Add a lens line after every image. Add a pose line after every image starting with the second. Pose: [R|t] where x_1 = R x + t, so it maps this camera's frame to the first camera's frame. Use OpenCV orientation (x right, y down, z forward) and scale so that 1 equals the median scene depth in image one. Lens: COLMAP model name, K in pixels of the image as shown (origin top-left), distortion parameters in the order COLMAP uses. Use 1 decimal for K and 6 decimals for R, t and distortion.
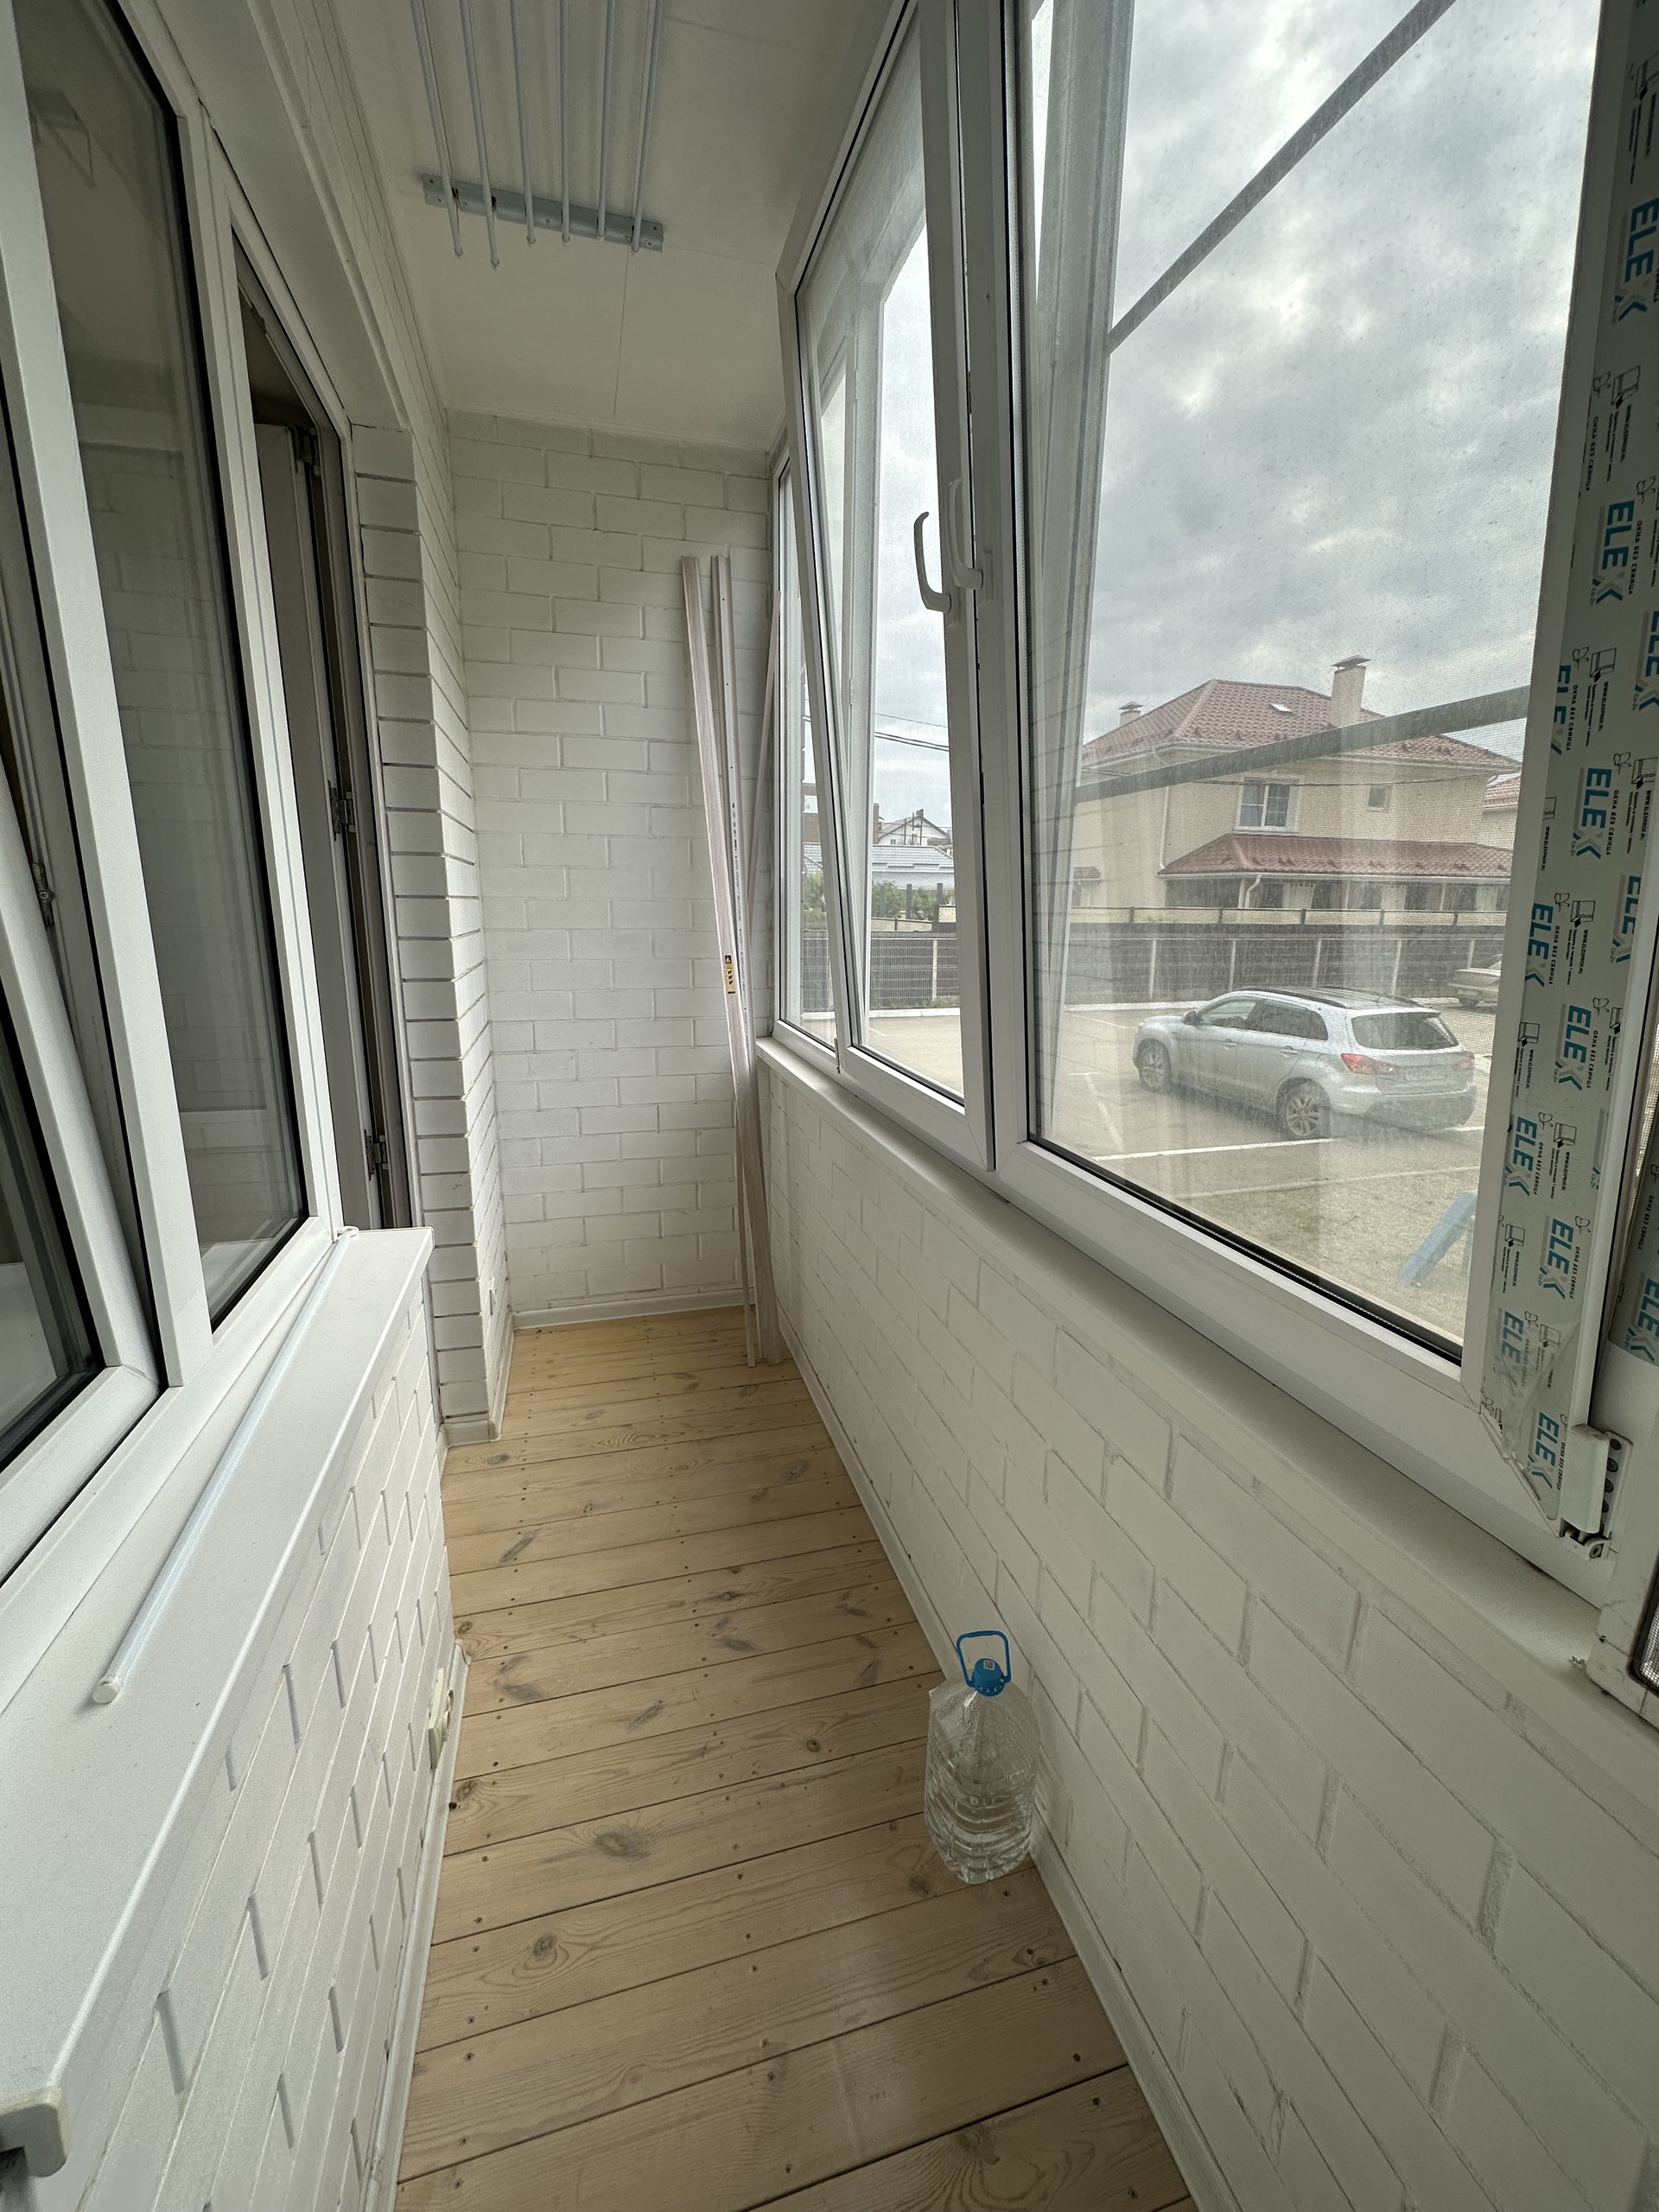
lens RADIAL K [[883.9, 0, 829.5], [0, 883.9, 1106.0], [0, 0, 1]] dist [-0.001415, 0.000230]
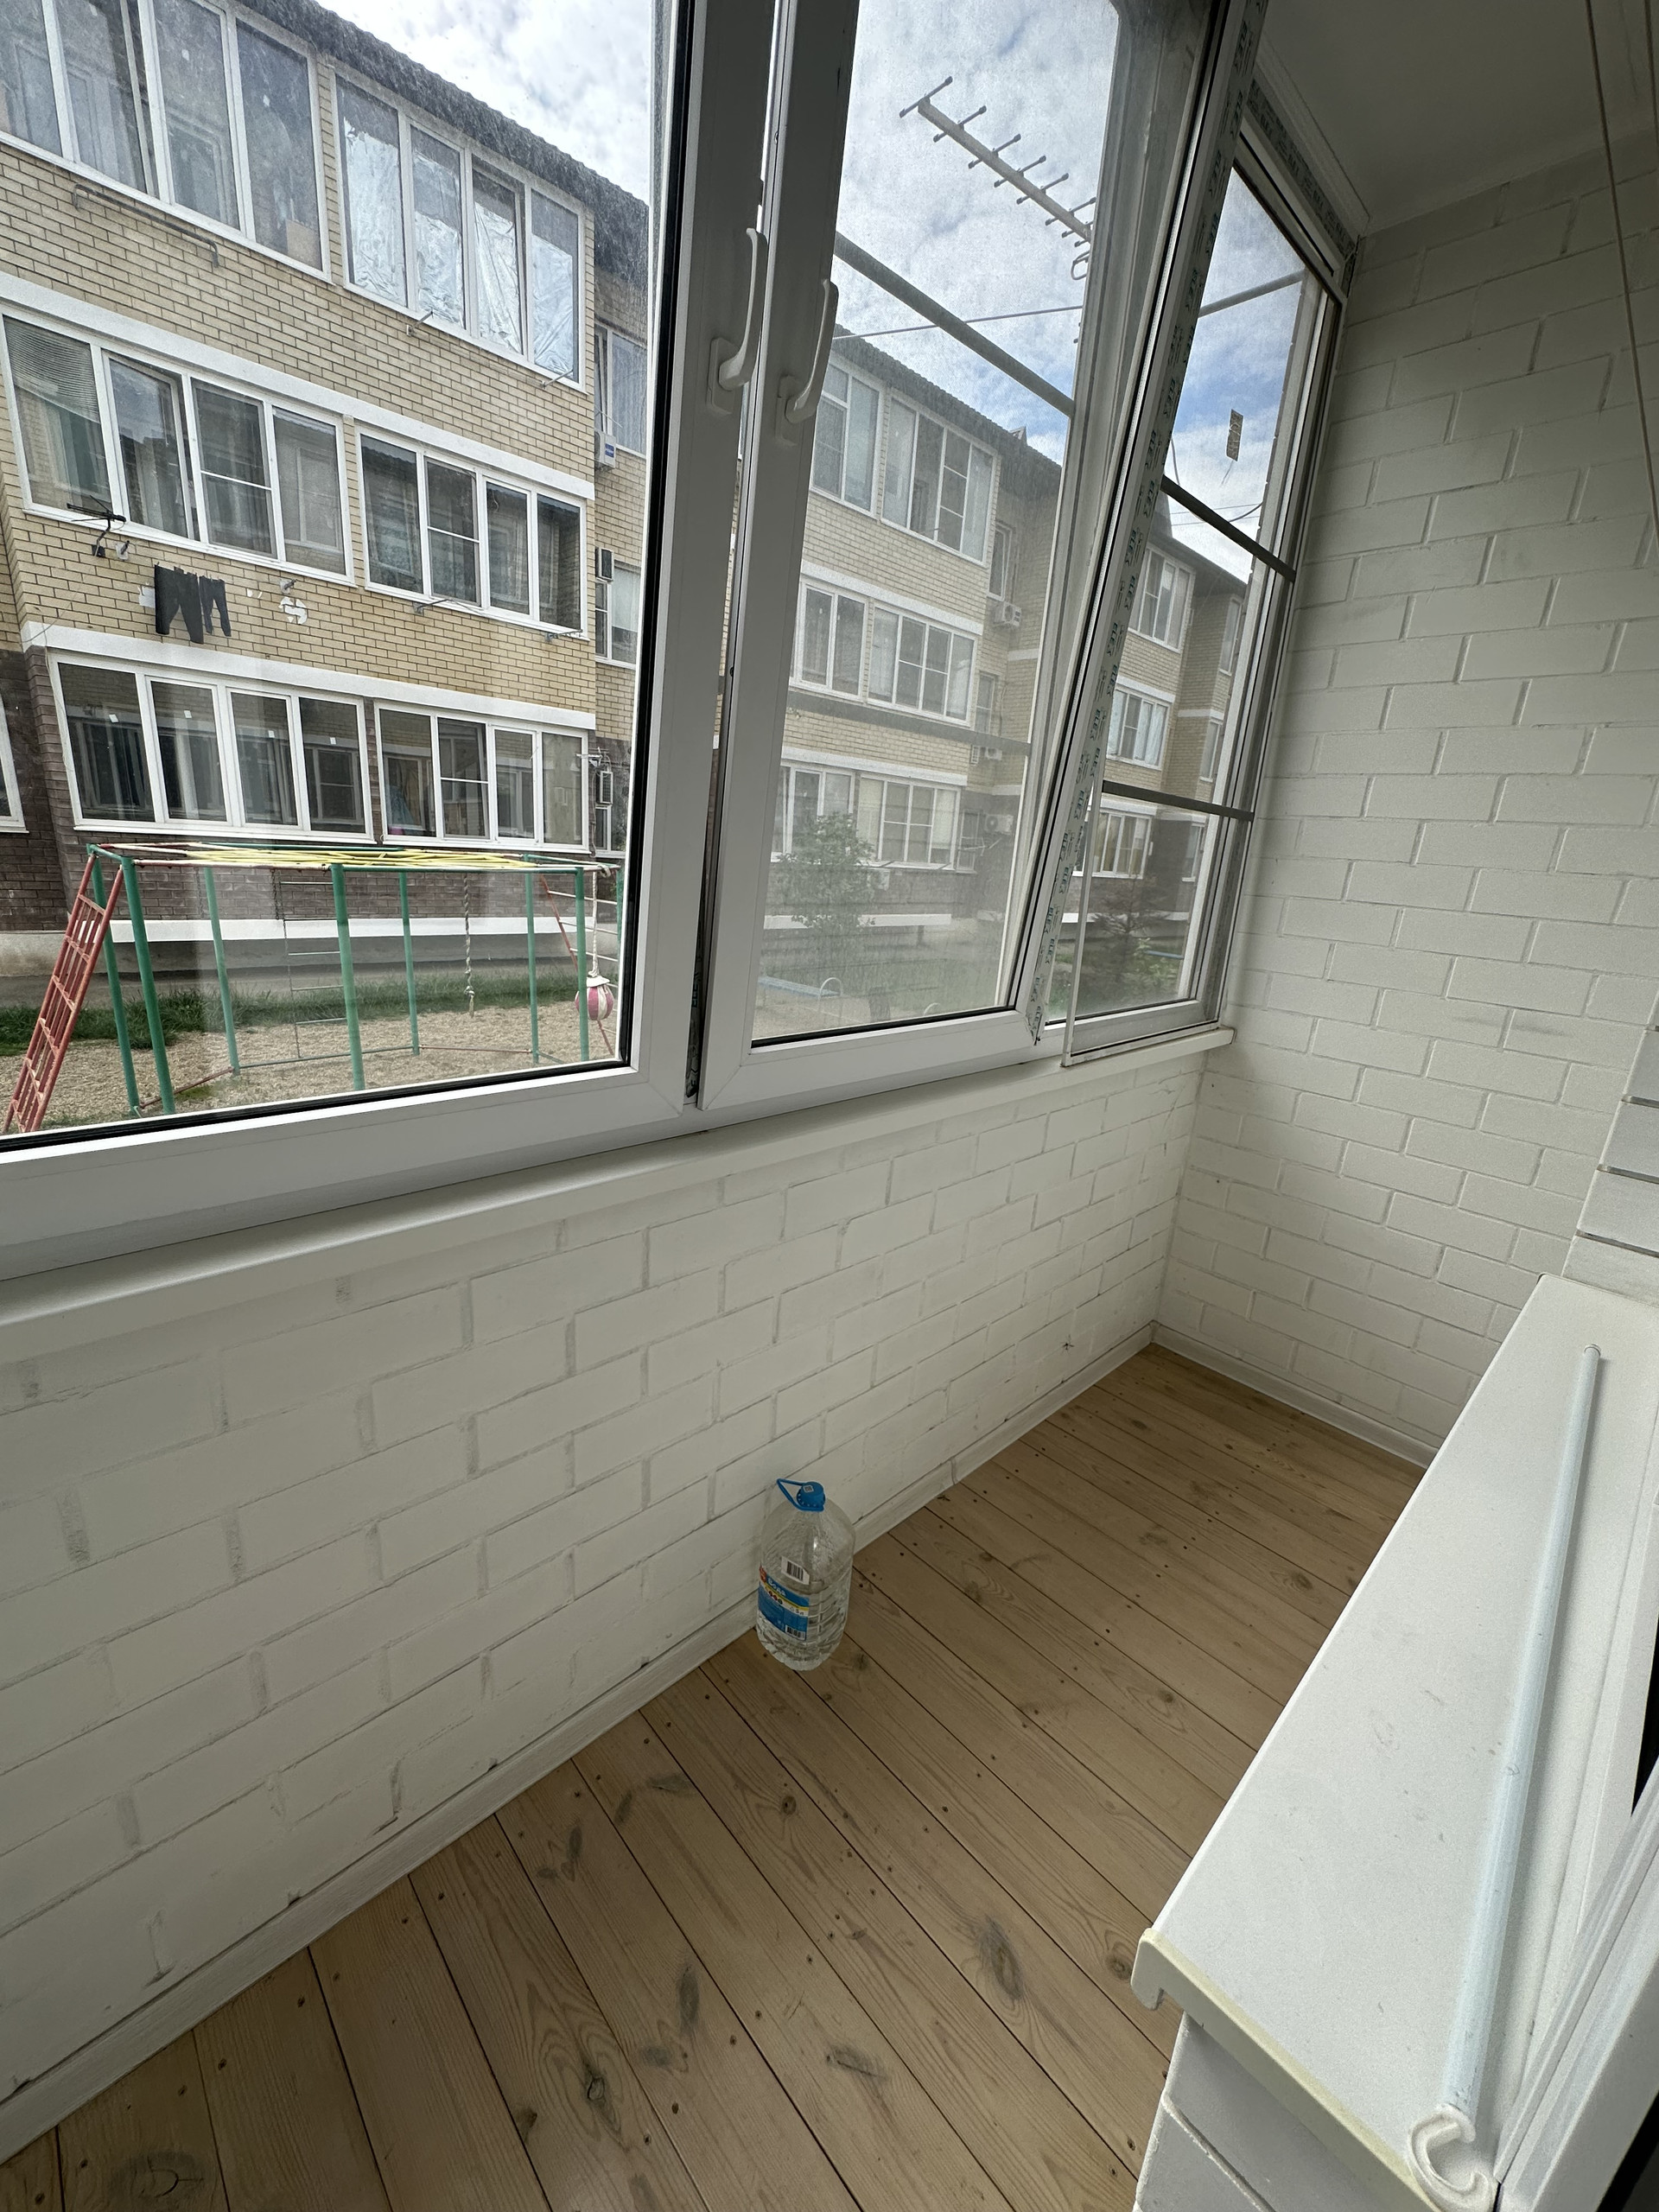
lens RADIAL K [[883.9, 0, 829.5], [0, 883.9, 1106.0], [0, 0, 1]] dist [-0.001415, 0.000230]
pose [[-0.473228, -0.293429, 0.830635, -0.500952], [0.119869, 0.912679, 0.390703, -0.213303], [-0.872747, 0.284459, -0.396732, 1.003701]]
